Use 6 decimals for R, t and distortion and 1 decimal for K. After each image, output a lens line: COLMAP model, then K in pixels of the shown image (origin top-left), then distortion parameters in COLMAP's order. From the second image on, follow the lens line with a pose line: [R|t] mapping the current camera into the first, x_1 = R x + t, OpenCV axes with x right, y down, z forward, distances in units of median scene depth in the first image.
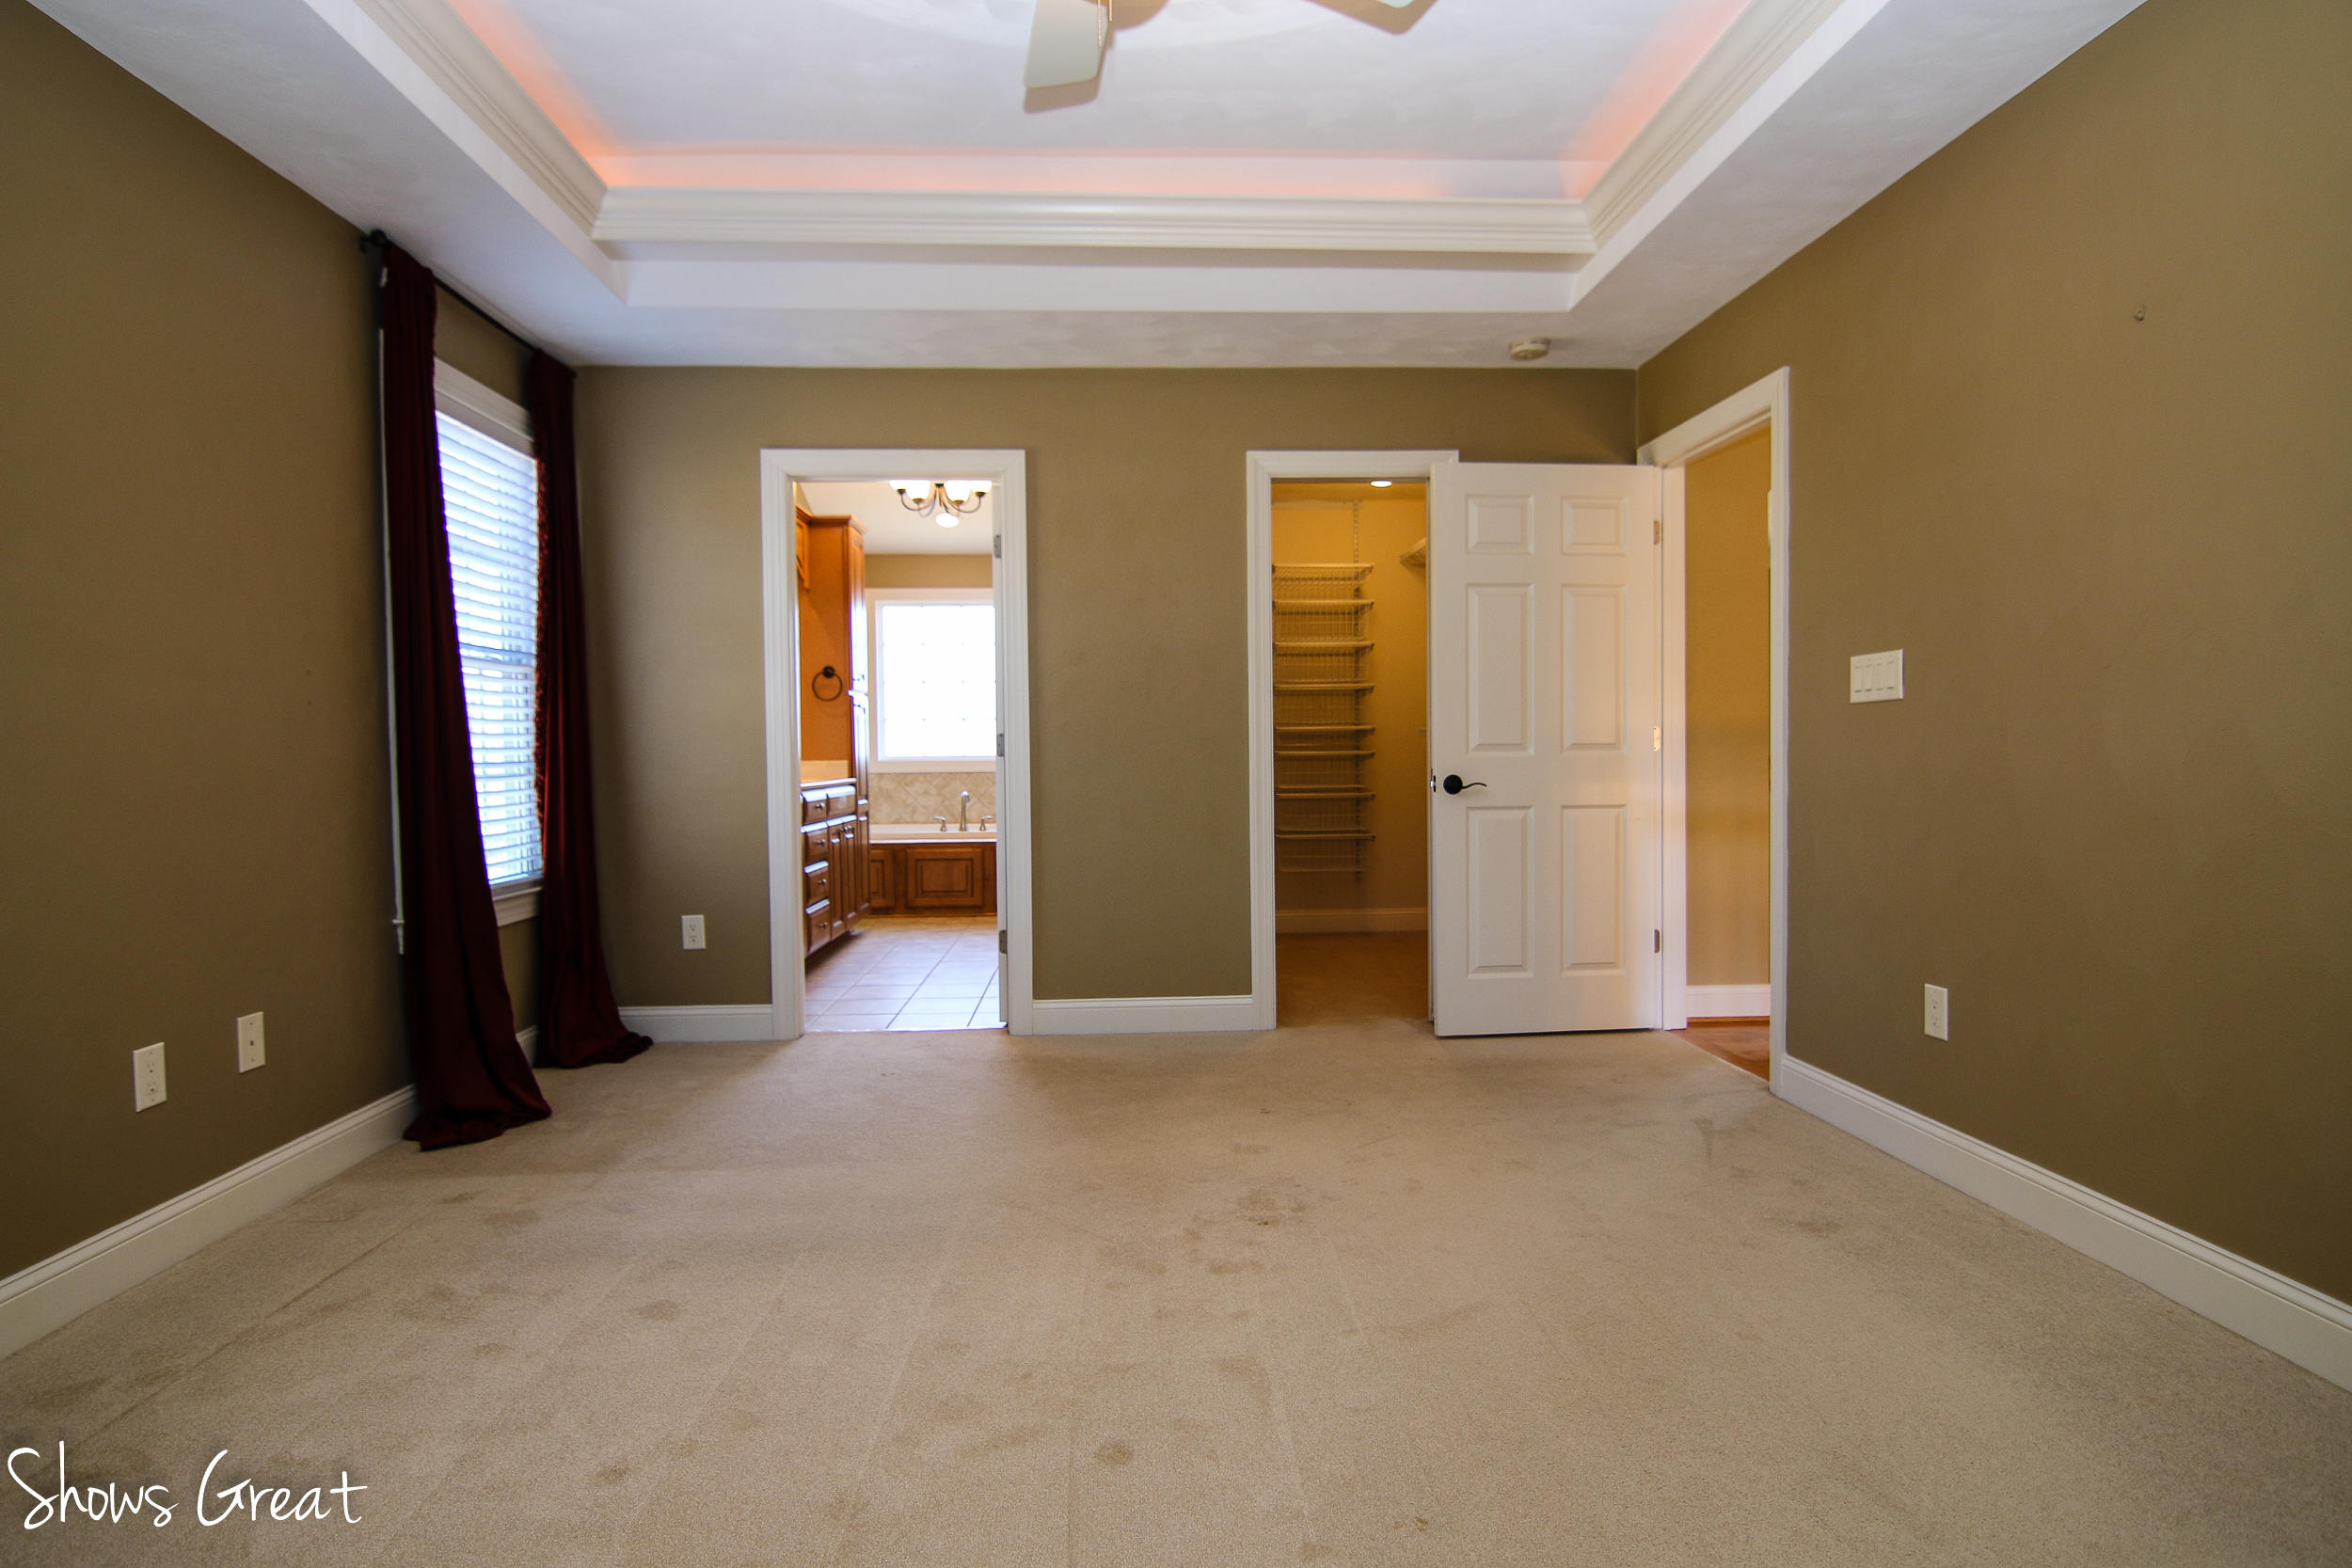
lens RADIAL K [[1255.7, 0, 1176.9], [0, 1255.7, 780.3], [0, 0, 1]] dist [-0.024325, 0.000465]
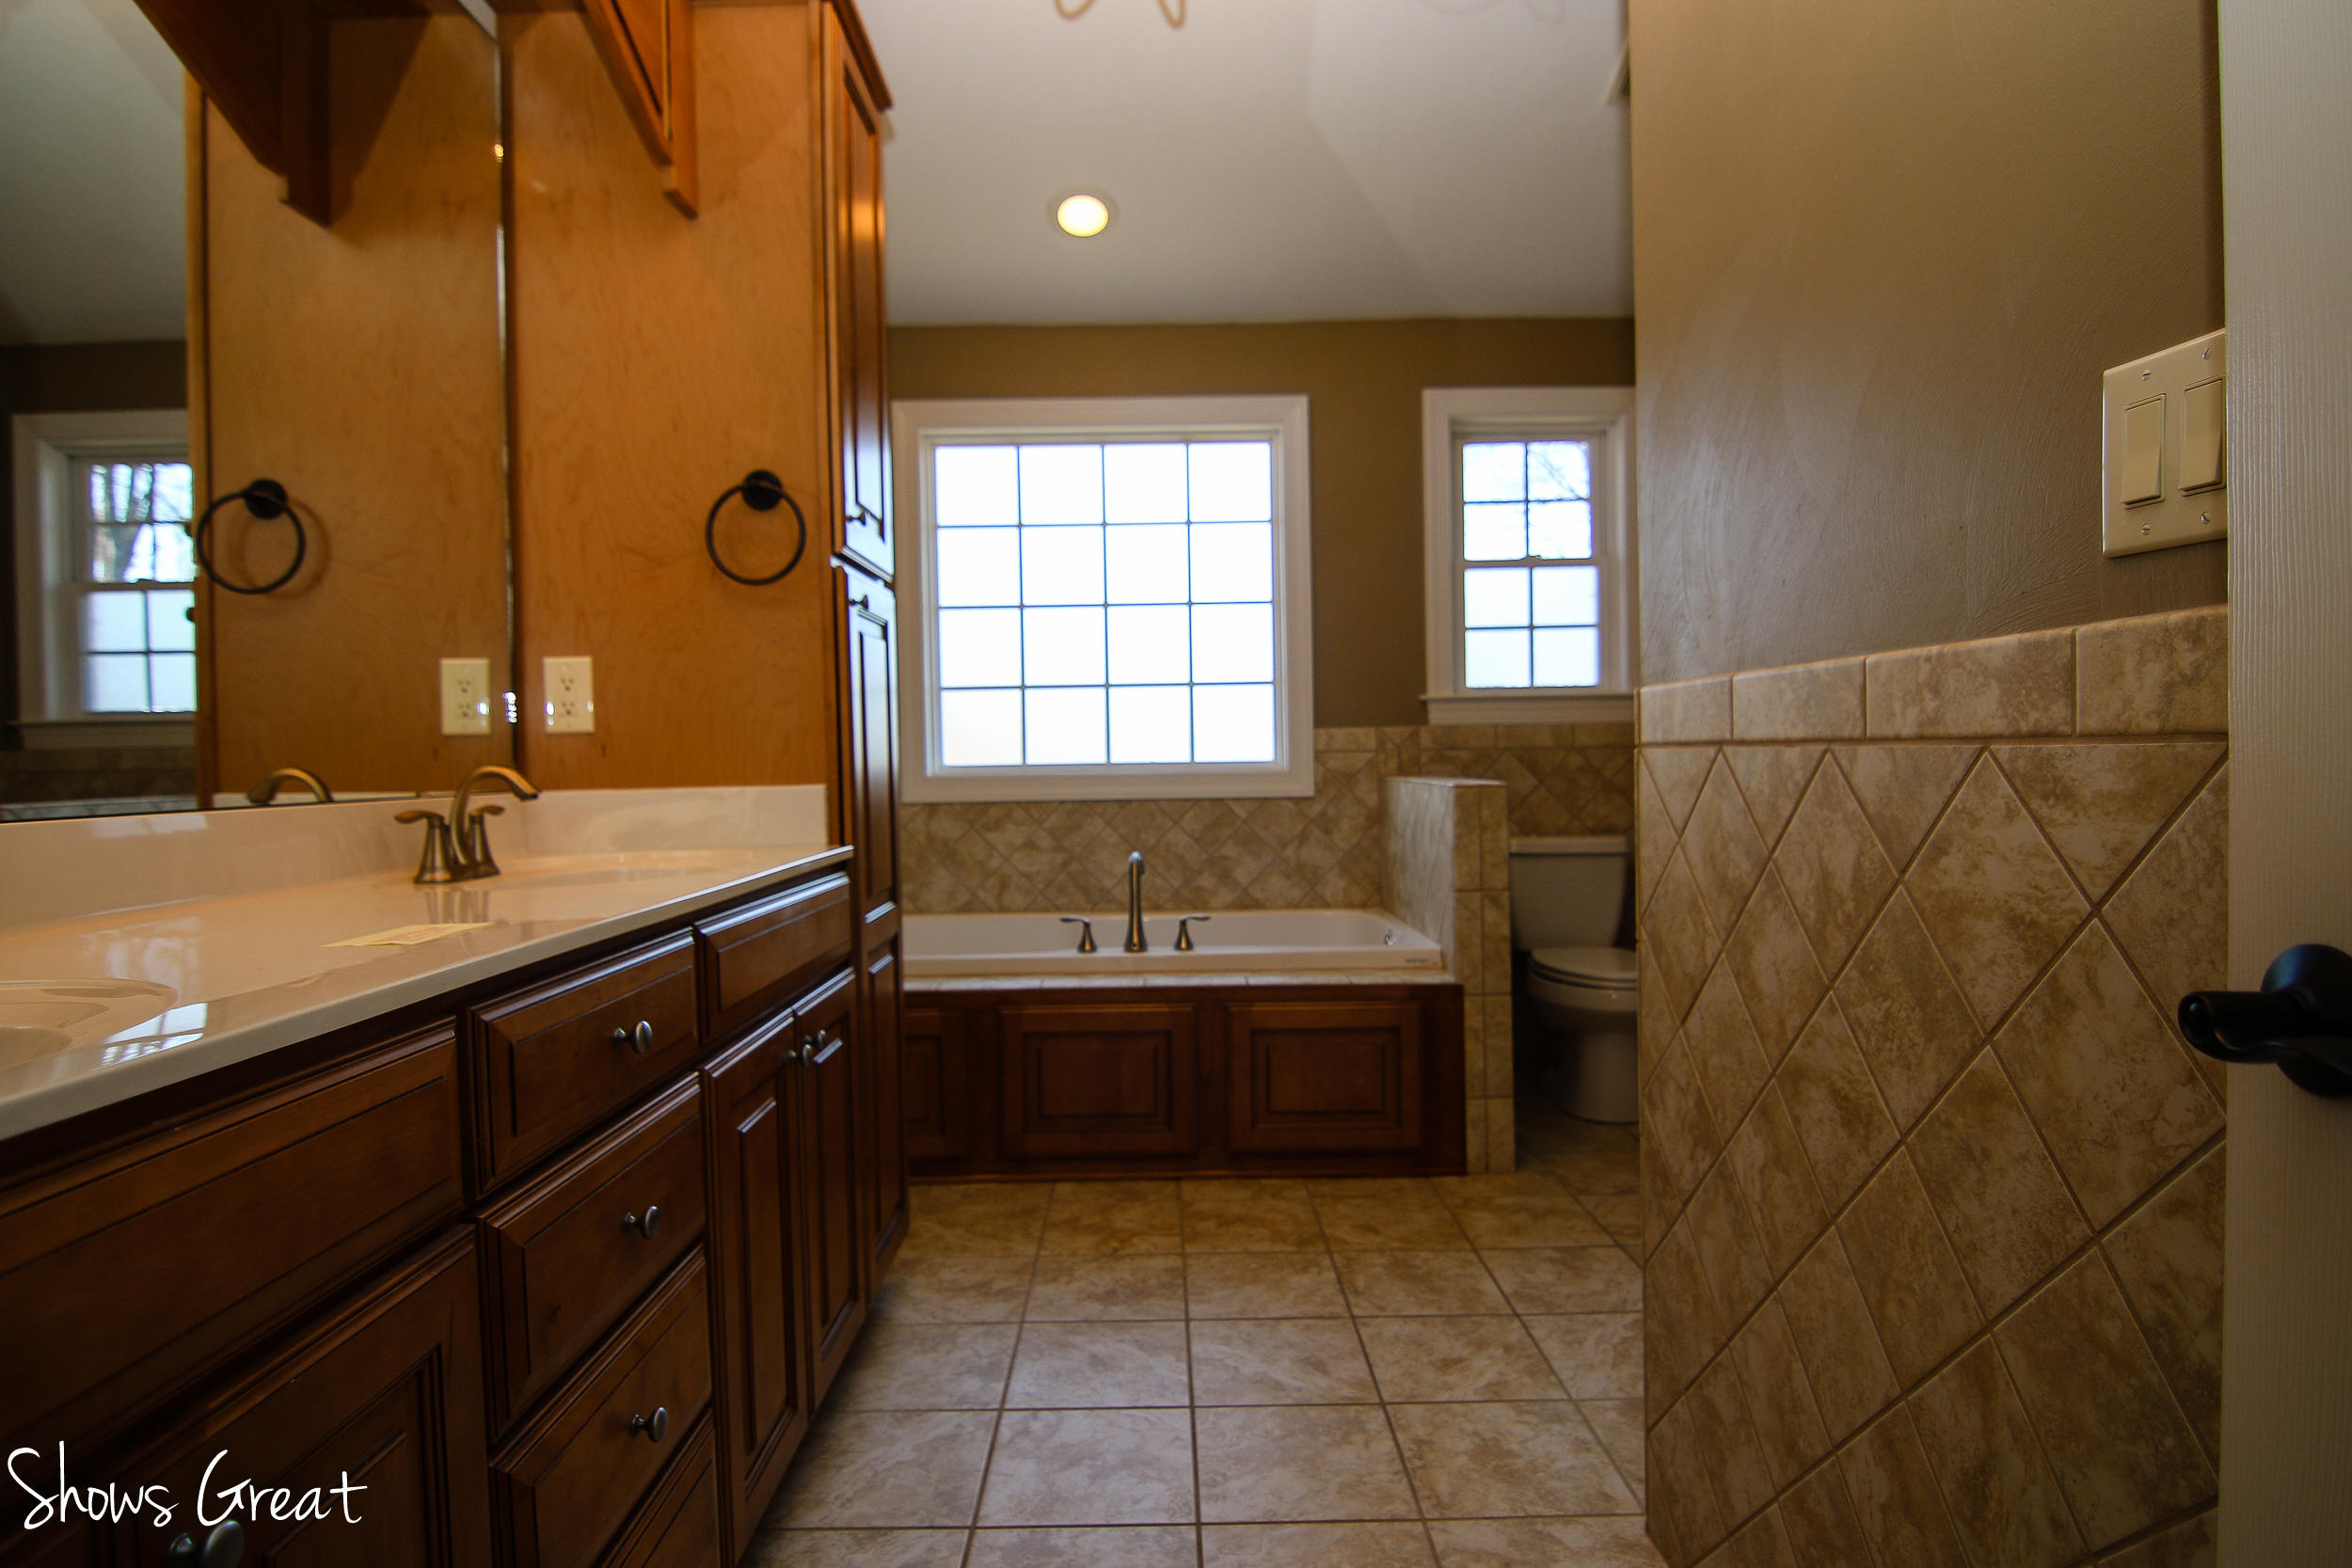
lens RADIAL K [[1255.7, 0, 1172.8], [0, 1255.7, 781.2], [0, 0, 1]] dist [-0.024325, 0.000465]
pose [[0.999223, -0.007514, -0.038682, -0.146869], [0.007355, 0.999964, -0.004238, -0.012639], [0.038713, 0.003950, 0.999243, 0.614931]]
